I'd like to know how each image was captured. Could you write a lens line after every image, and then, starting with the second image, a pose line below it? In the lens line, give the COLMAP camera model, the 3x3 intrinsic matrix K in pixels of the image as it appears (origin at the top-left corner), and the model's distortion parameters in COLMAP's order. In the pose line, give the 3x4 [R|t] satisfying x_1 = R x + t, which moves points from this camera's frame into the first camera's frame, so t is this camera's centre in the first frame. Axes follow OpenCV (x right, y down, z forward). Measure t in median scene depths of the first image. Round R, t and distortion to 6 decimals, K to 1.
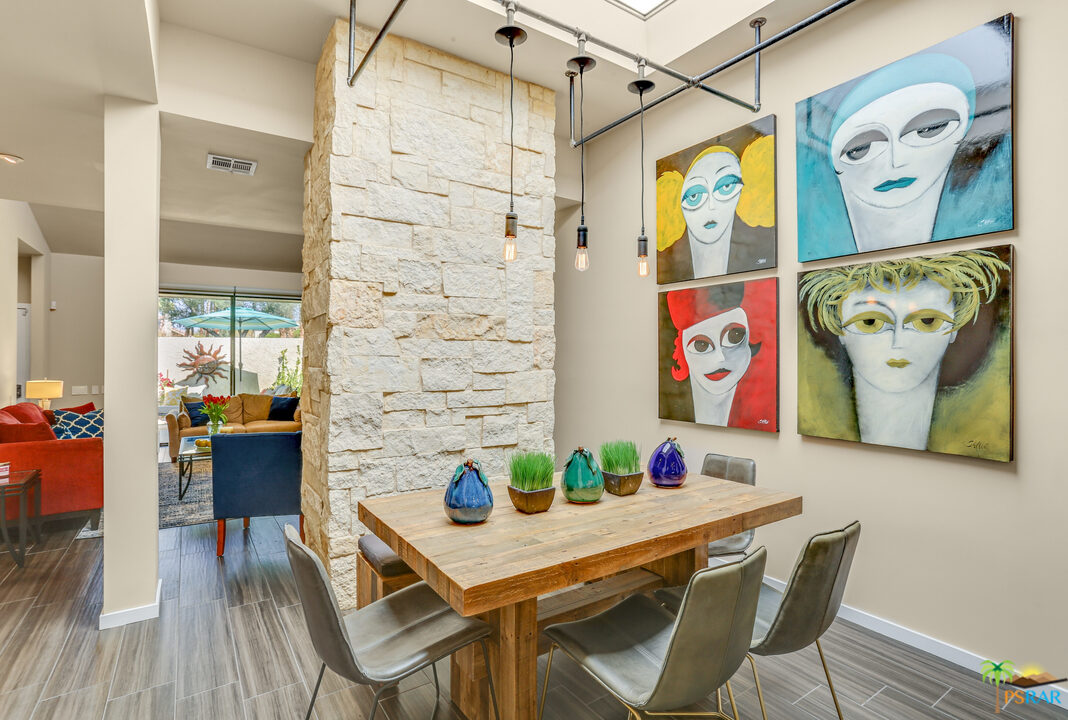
lens RADIAL K [[505.9, 0, 533.5], [0, 505.9, 358.1], [0, 0, 1]] dist [-0.021500, 0.001039]
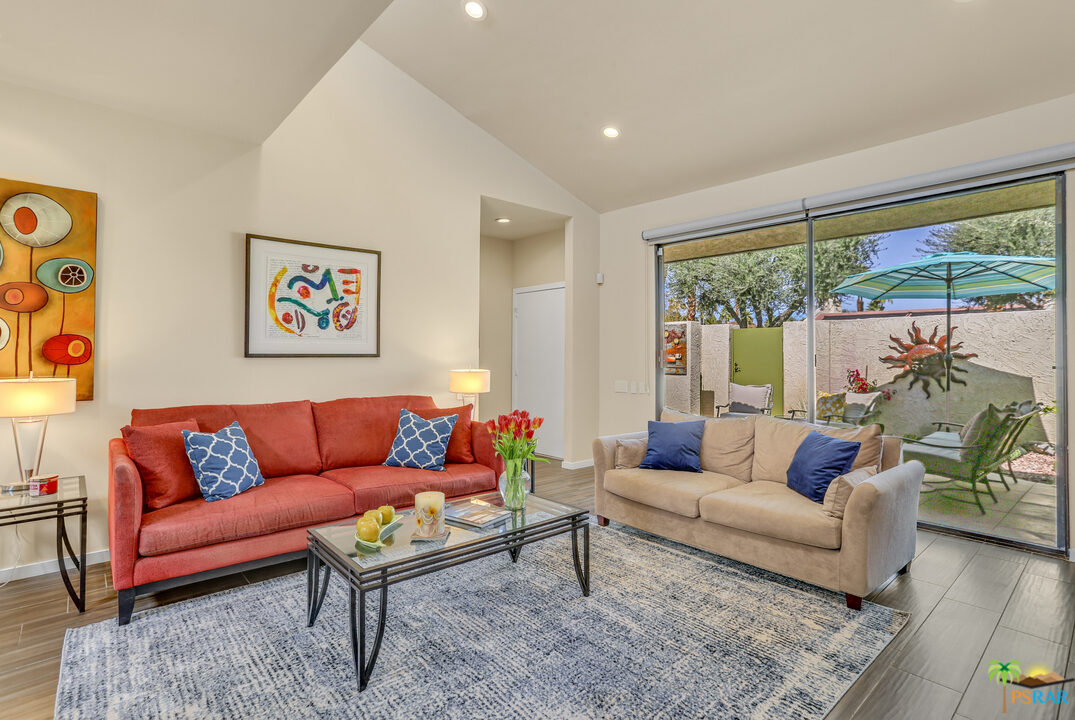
lens RADIAL K [[531.6, 0, 511.2], [0, 531.6, 355.2], [0, 0, 1]] dist [-0.052731, 0.021375]
pose [[0.096294, 0.003333, -0.995347, -0.069997], [-0.006335, 0.999976, 0.002736, 0.009388], [0.995333, 0.006042, 0.096313, 0.446645]]
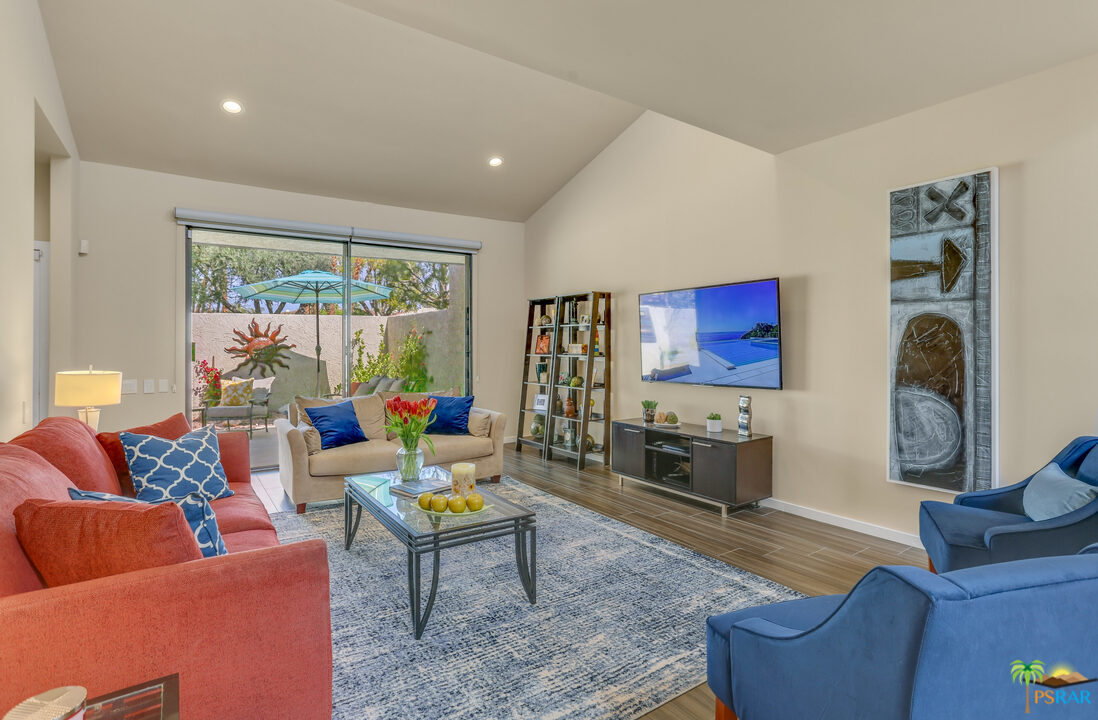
lens RADIAL K [[534.2, 0, 565.1], [0, 534.2, 353.5], [0, 0, 1]] dist [-0.041511, -0.000105]
pose [[0.999634, -0.000598, 0.027038, -0.226434], [0.000259, 0.999921, 0.012550, 0.009182], [-0.027044, -0.012538, 0.999556, 0.202340]]
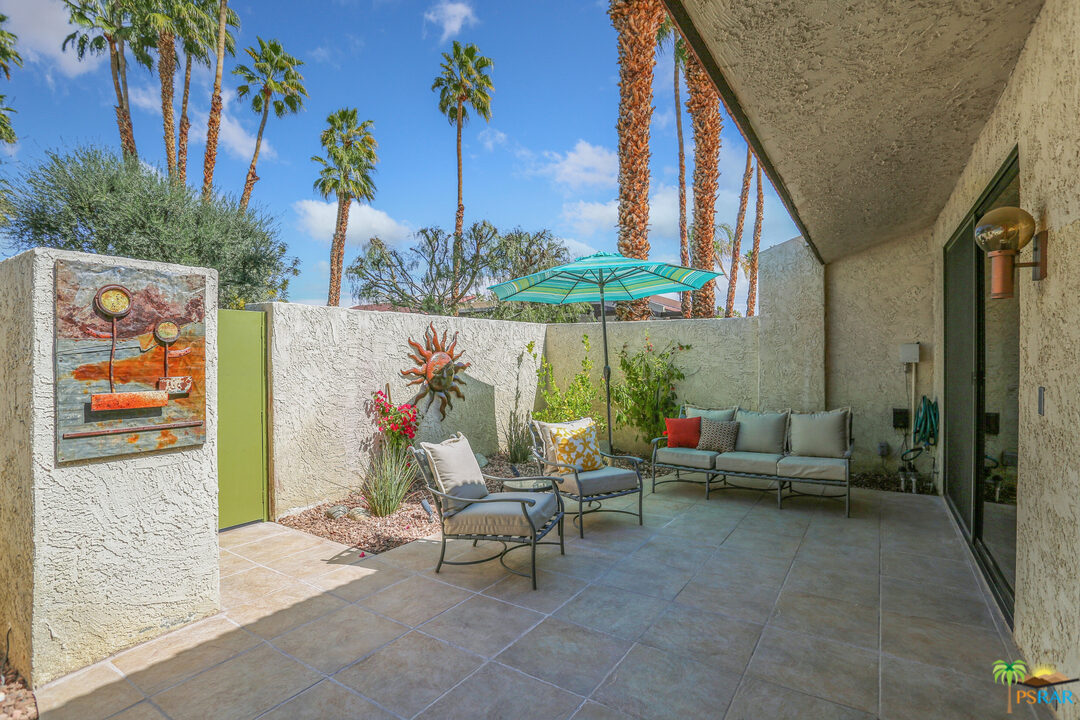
lens RADIAL K [[534.0, 0, 540.9], [0, 534.0, 358.2], [0, 0, 1]] dist [-0.052731, 0.021375]
pose [[0.920992, -0.000460, 0.389582, -0.788734], [-0.000357, 0.999998, 0.002024, -0.000920], [-0.389582, -0.002003, 0.920990, 0.508556]]
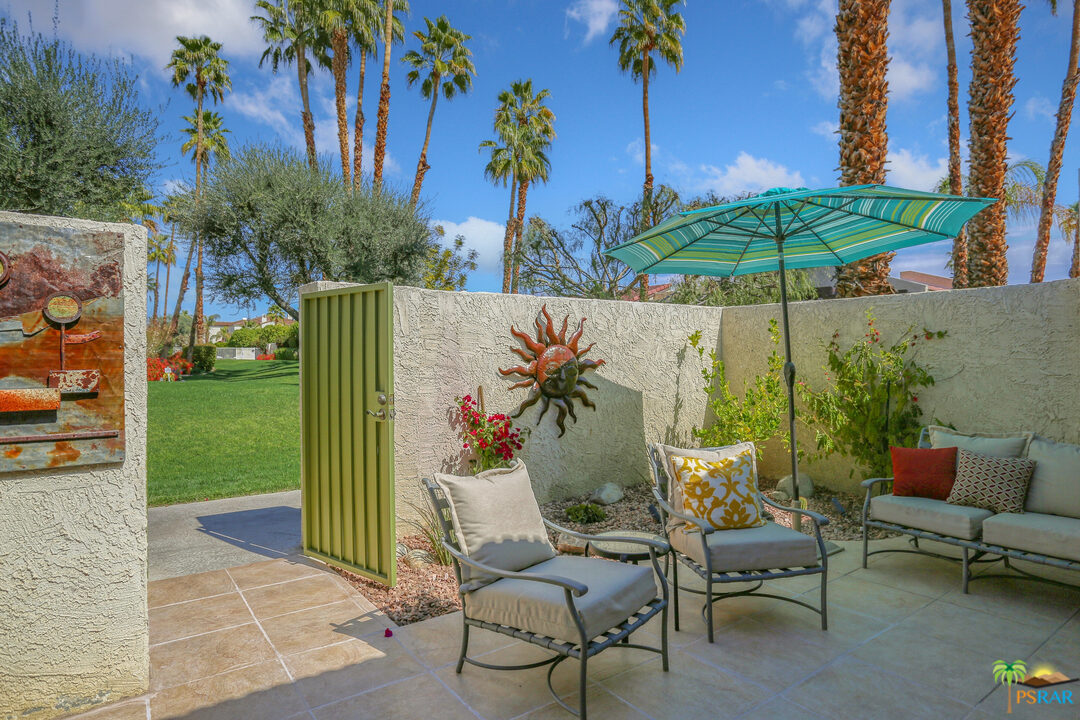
lens RADIAL K [[610.1, 0, 541.3], [0, 610.1, 356.9], [0, 0, 1]] dist [-0.052294, 0.031604]
pose [[0.999157, -0.003241, 0.040920, -0.705455], [0.003428, 0.999984, -0.004499, 0.004743], [-0.040905, 0.004635, 0.999152, 0.580559]]
